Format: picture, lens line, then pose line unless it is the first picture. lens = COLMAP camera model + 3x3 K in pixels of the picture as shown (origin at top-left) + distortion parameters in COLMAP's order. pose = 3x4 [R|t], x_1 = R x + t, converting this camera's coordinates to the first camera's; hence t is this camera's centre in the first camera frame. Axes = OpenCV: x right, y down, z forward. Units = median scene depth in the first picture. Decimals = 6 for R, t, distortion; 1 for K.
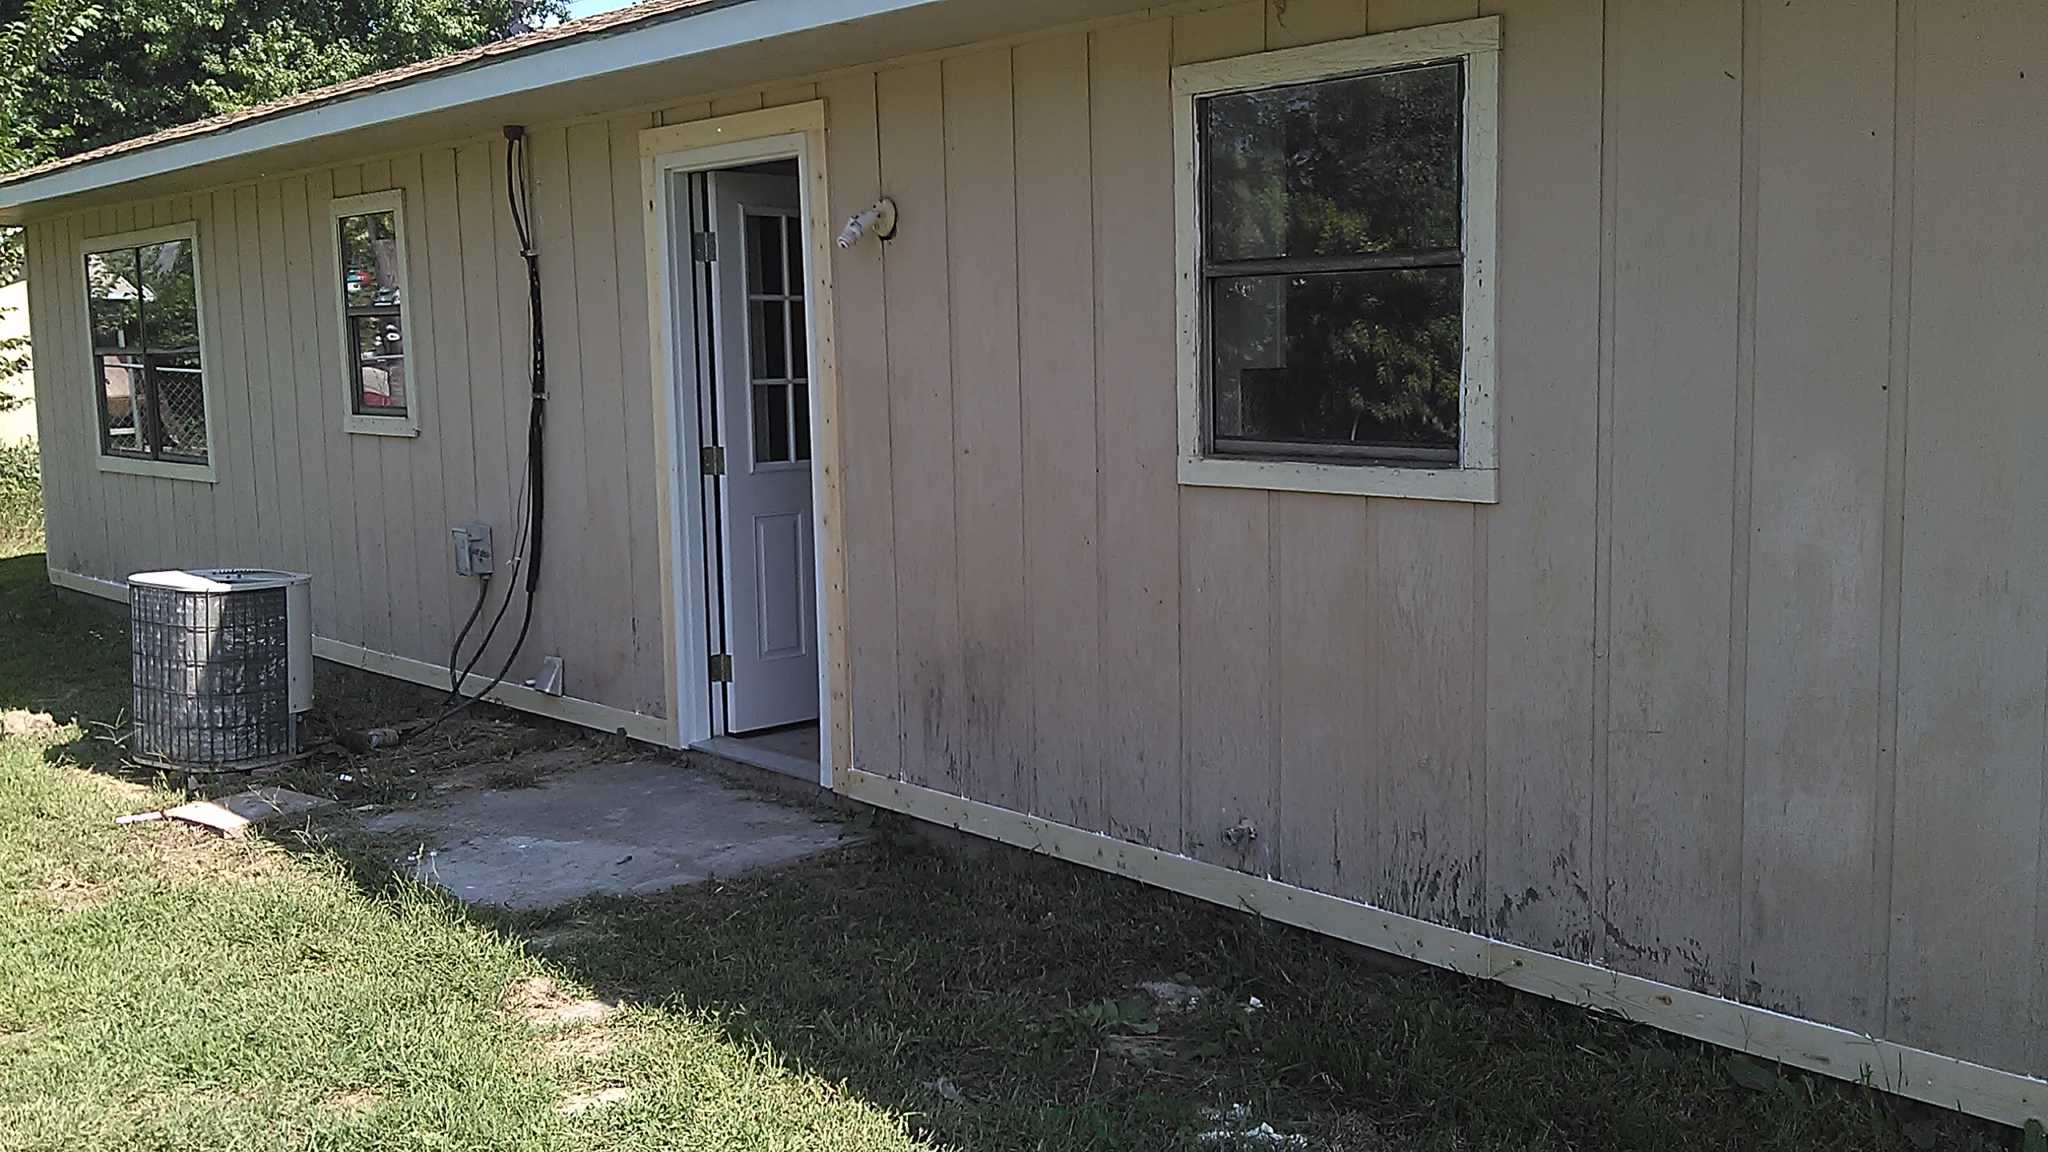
lens RADIAL K [[1885.0, 0, 1028.8], [0, 1885.0, 570.4], [0, 0, 1]] dist [0.094005, -0.301778]
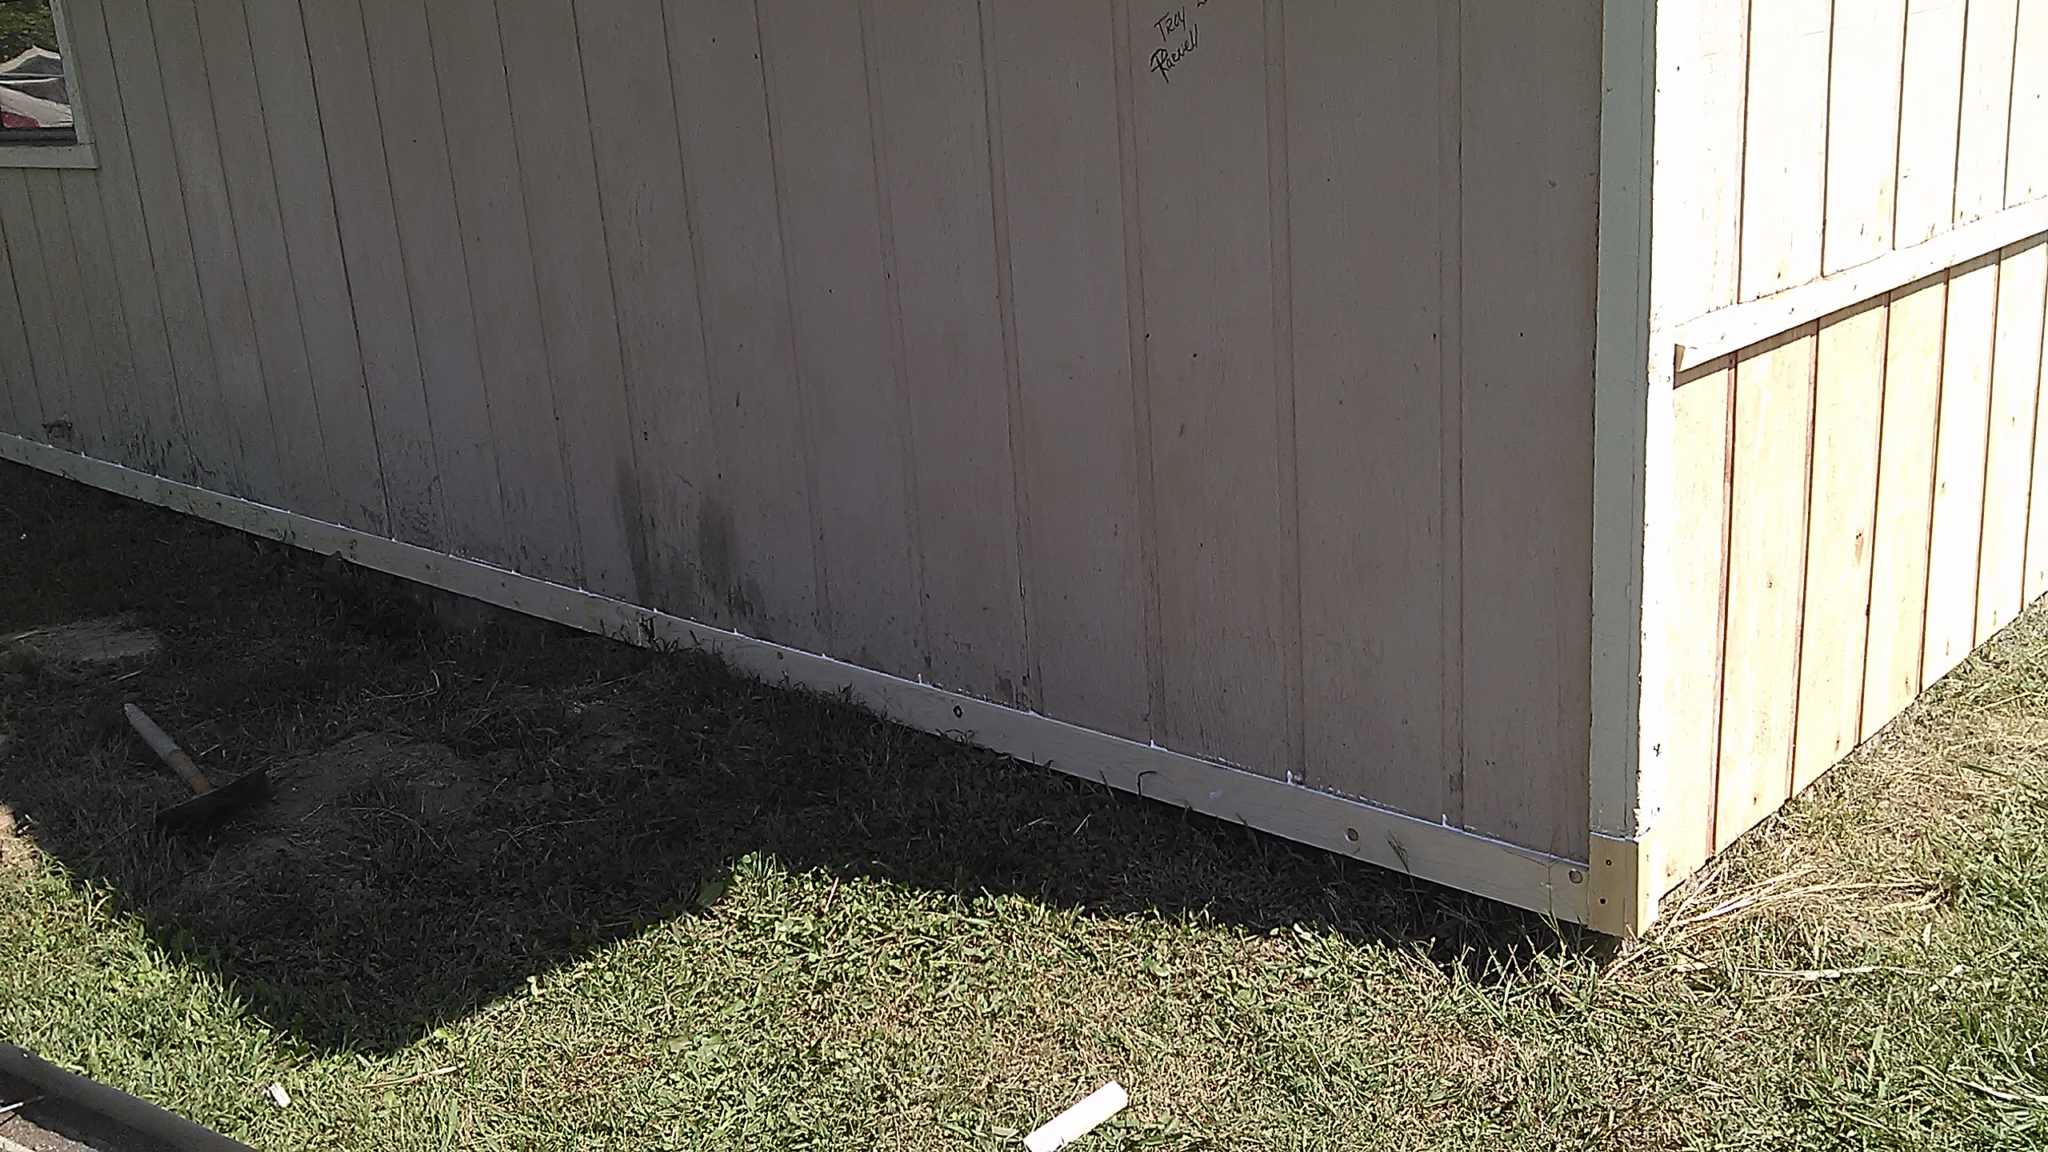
lens RADIAL K [[1917.2, 0, 1030.1], [0, 1917.2, 574.7], [0, 0, 1]] dist [0.088727, -0.223213]
pose [[0.996110, -0.068143, 0.055871, 0.558636], [0.058116, 0.984621, 0.164757, 0.044527], [-0.066239, -0.160869, 0.984751, -0.338918]]
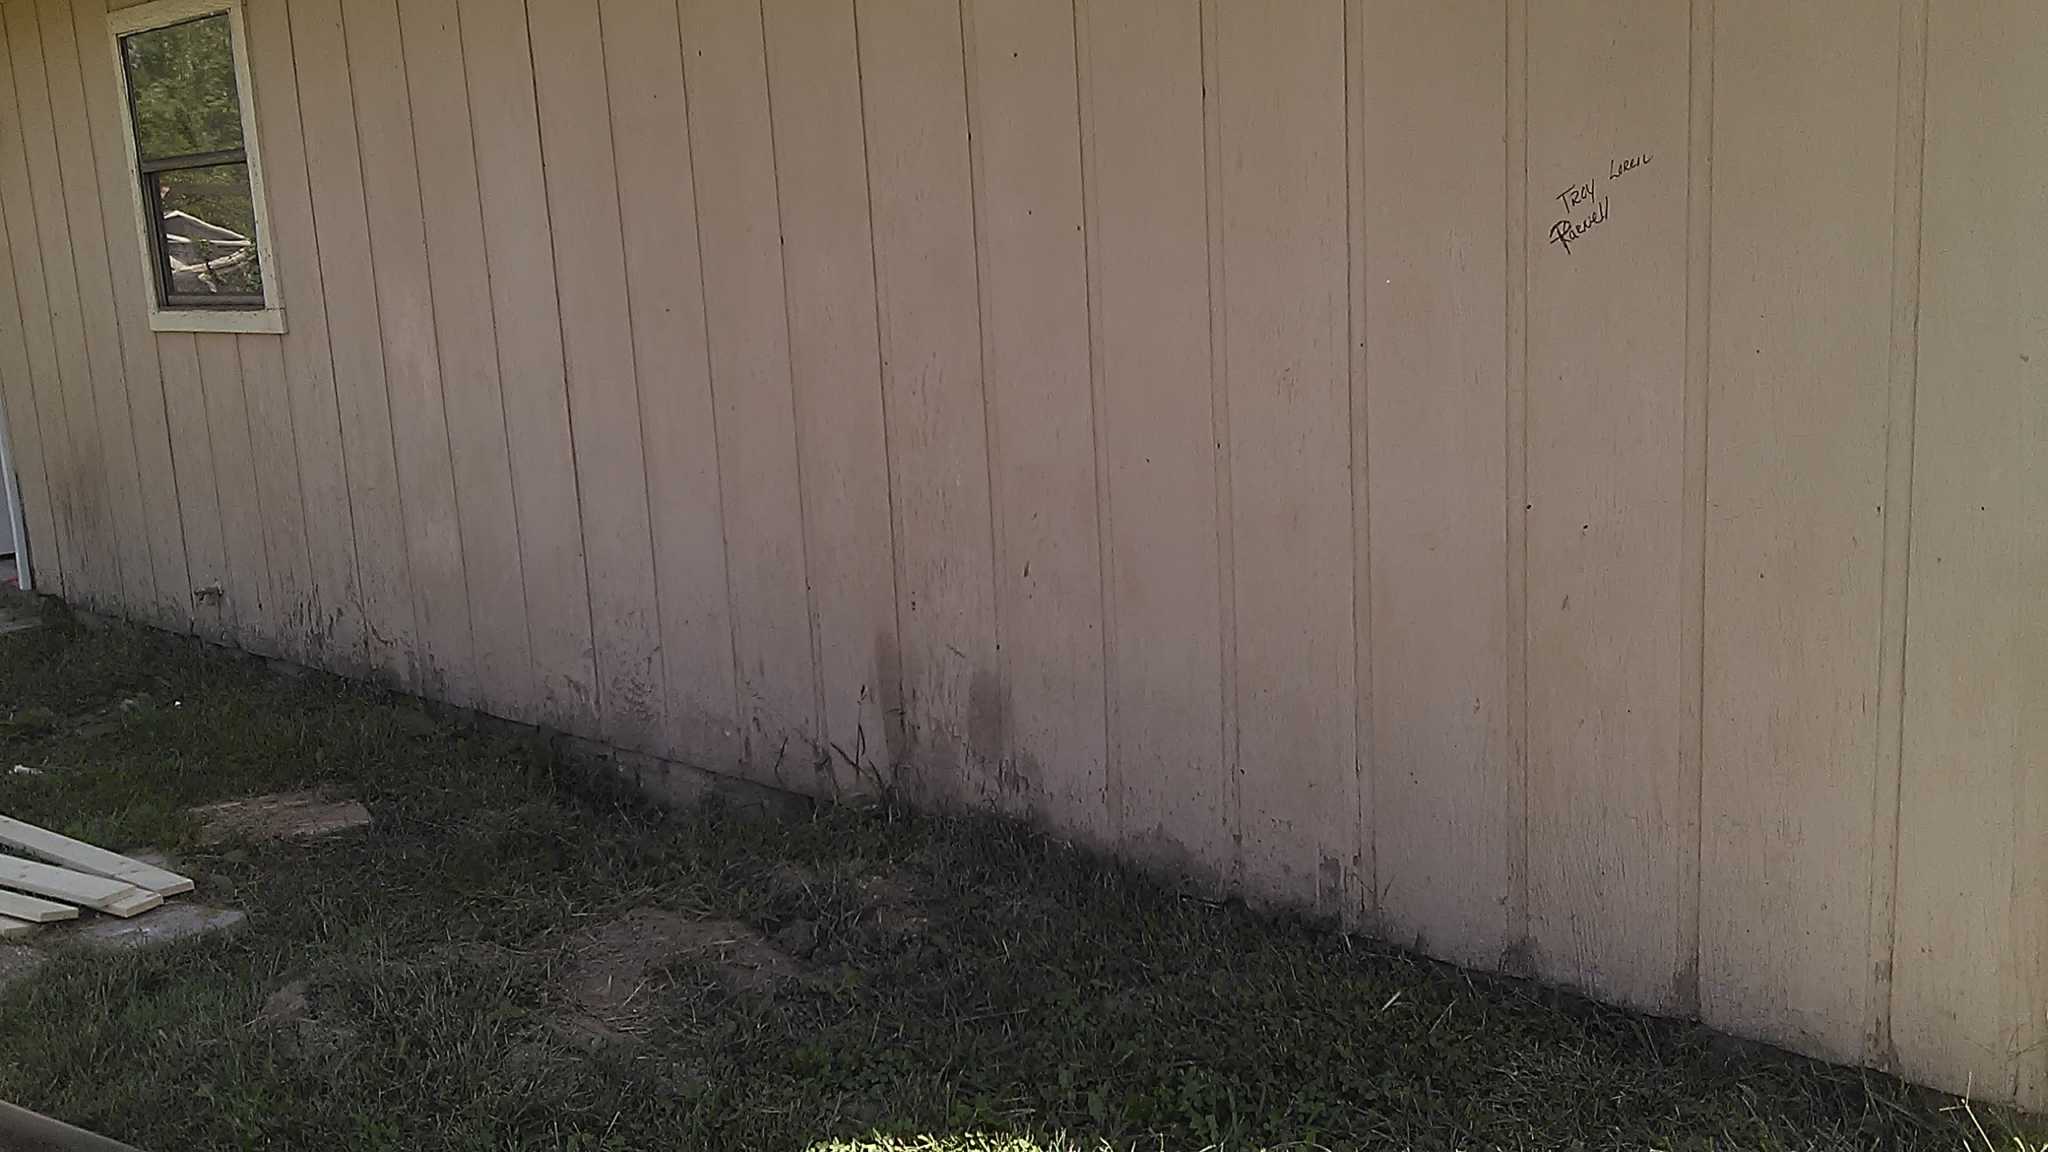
lens RADIAL K [[1917.2, 0, 1030.1], [0, 1917.2, 574.7], [0, 0, 1]] dist [0.088727, -0.223213]
pose [[0.995373, -0.051742, 0.080969, 0.449665], [0.045979, 0.996381, 0.071496, 0.043749], [-0.084375, -0.067442, 0.994149, -0.317571]]
